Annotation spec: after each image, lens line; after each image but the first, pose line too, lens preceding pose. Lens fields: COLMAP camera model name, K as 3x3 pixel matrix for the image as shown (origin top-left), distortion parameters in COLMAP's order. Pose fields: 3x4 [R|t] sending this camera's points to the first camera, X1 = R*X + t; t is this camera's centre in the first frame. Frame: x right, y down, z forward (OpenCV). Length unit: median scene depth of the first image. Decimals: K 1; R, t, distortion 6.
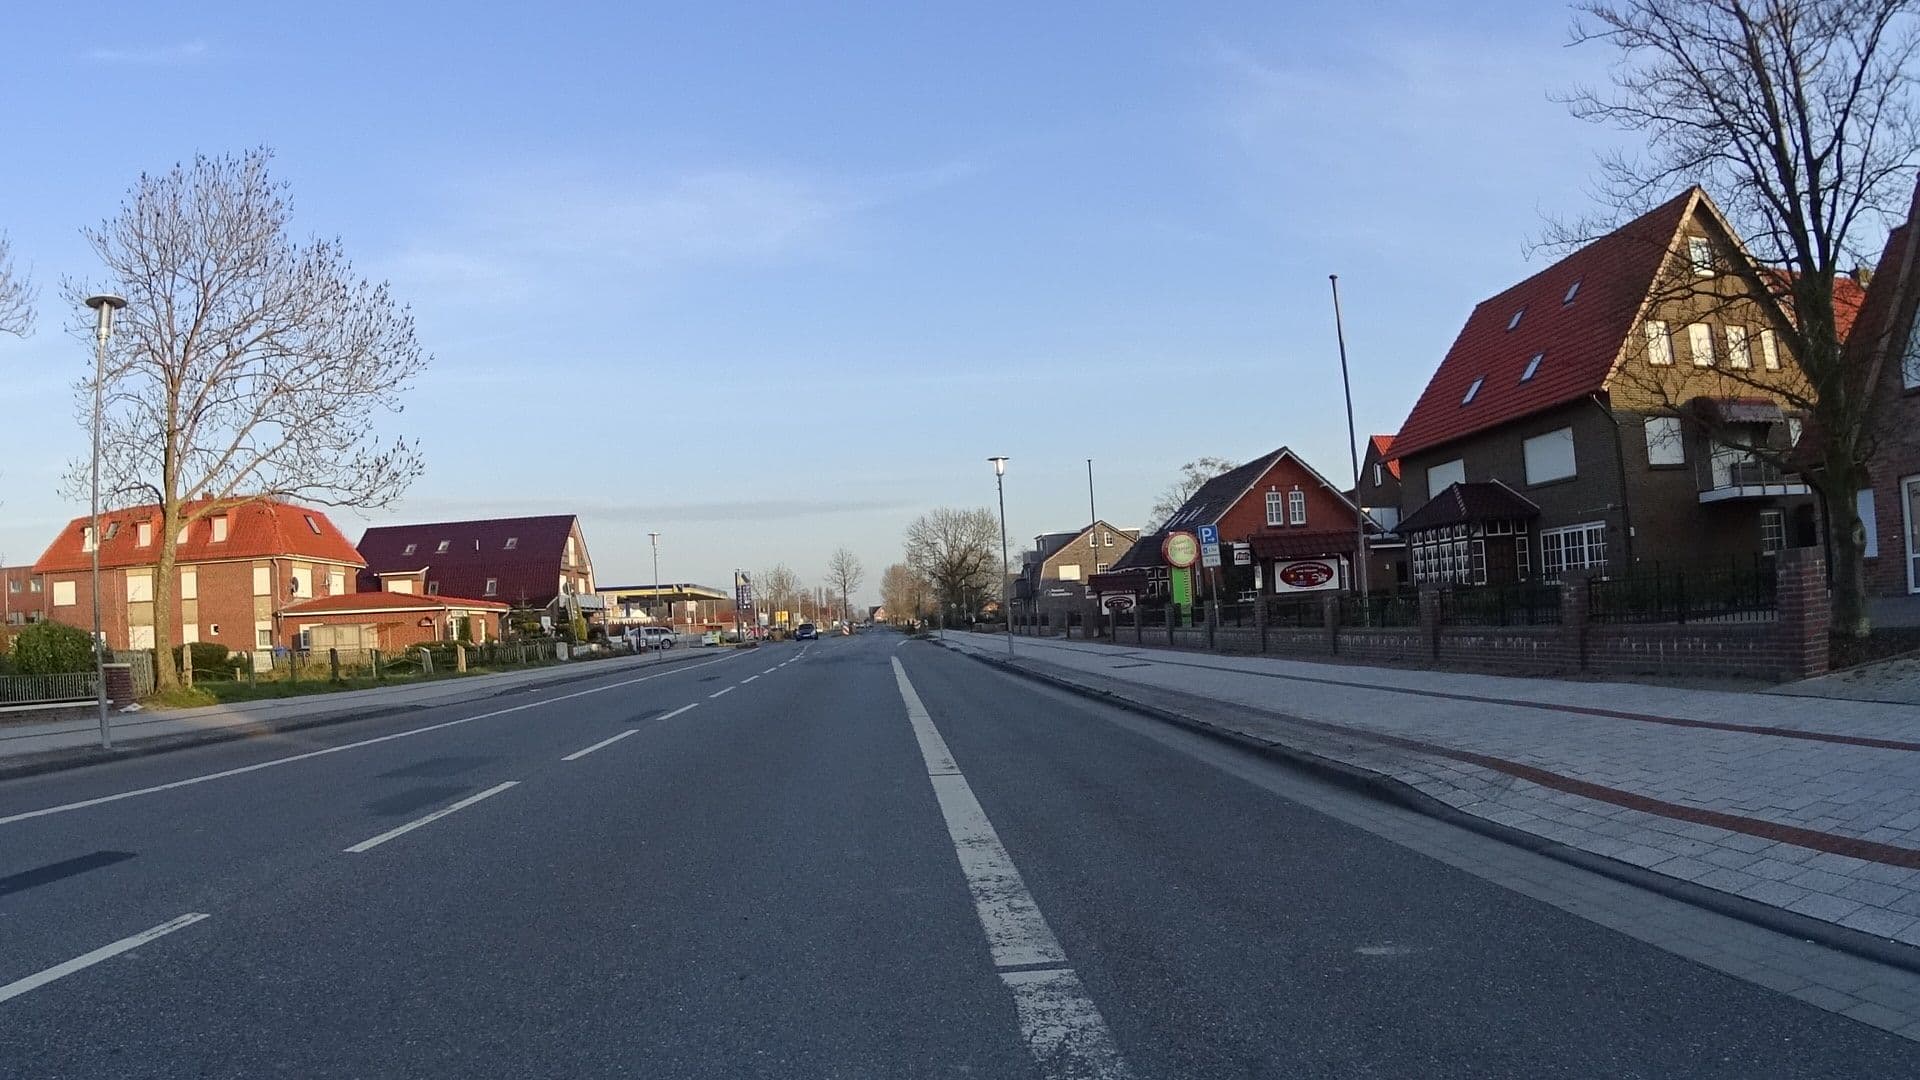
lens RADIAL K [[1418.8, 0, 960.0], [0, 1418.8, 540.0], [0, 0, 1]] dist [-0.138222, -0.001229]
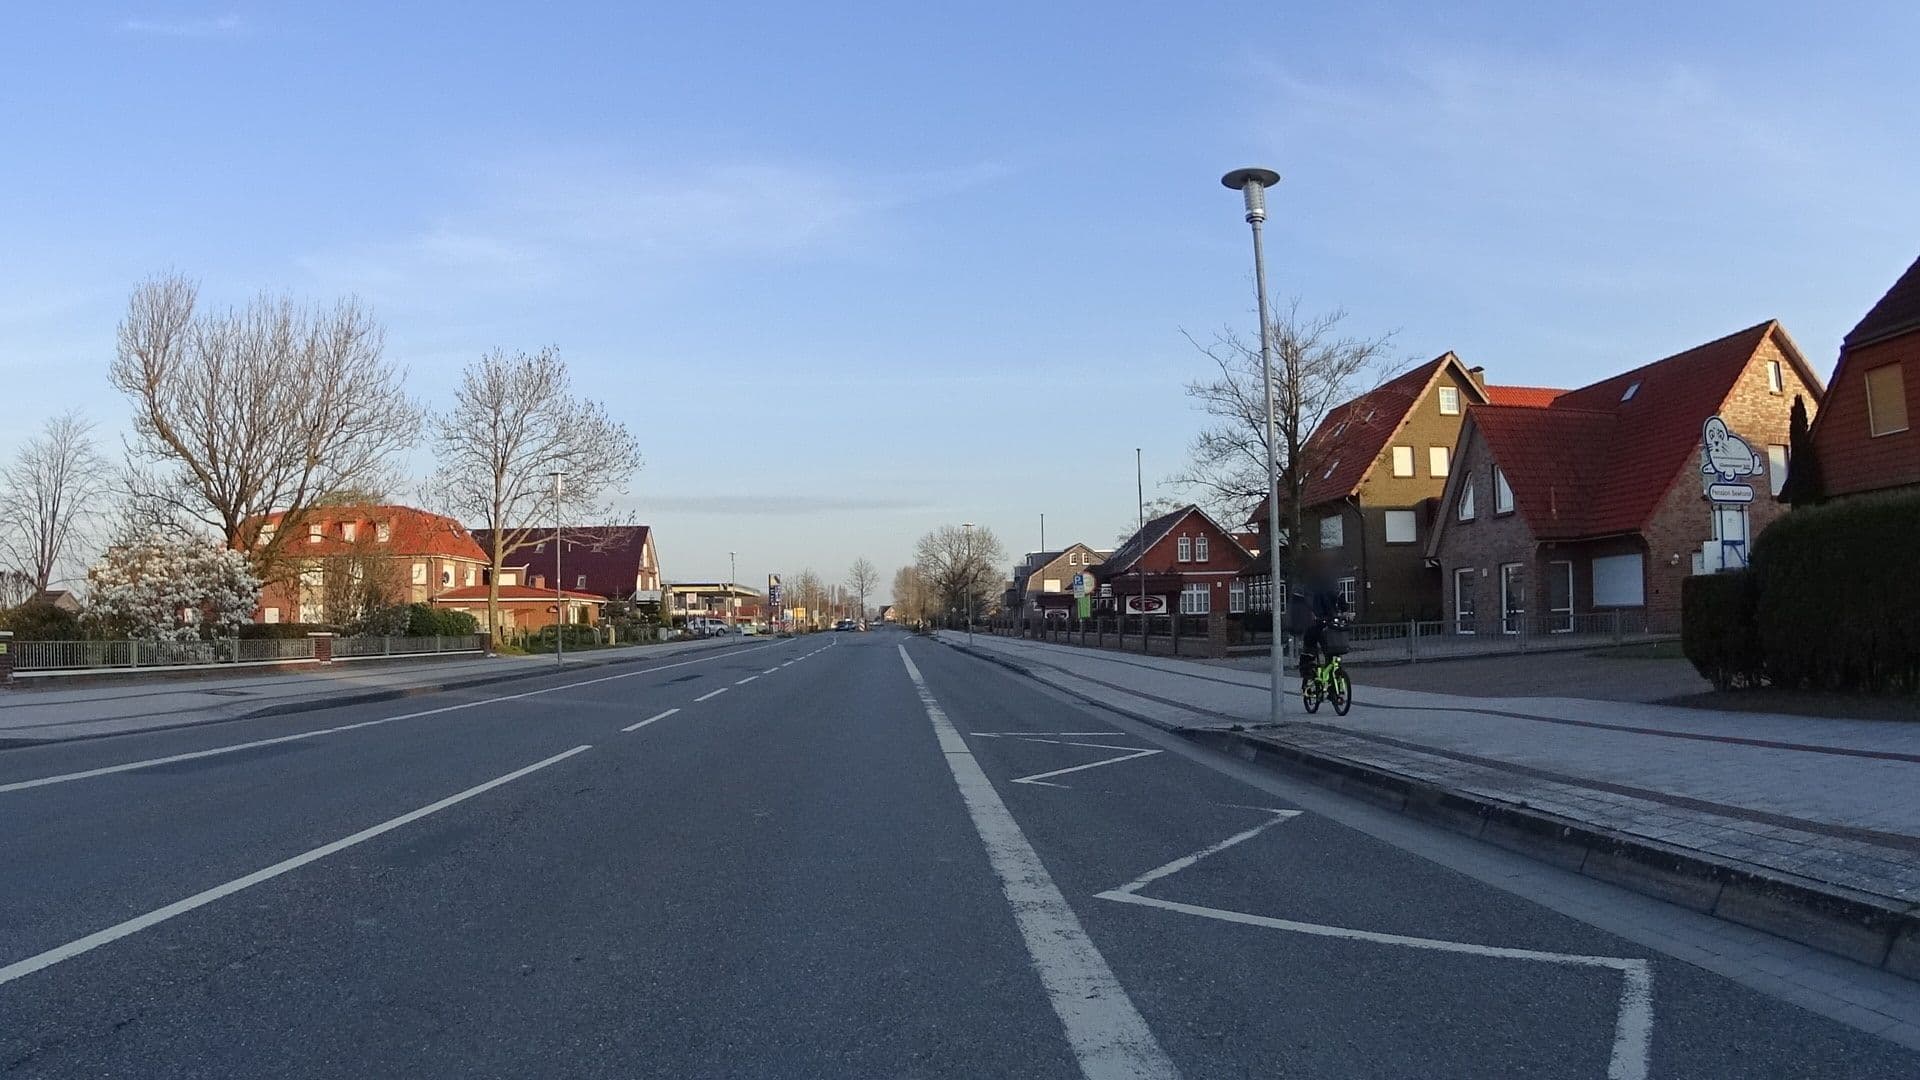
lens RADIAL K [[1416.2, 0, 960.0], [0, 1416.2, 540.0], [0, 0, 1]] dist [-0.000717, 0.000529]
pose [[0.999217, 0.038465, -0.009225, 0.012350], [-0.038477, 0.999259, -0.001106, -0.013978], [0.009176, 0.001460, 0.999957, -0.236924]]
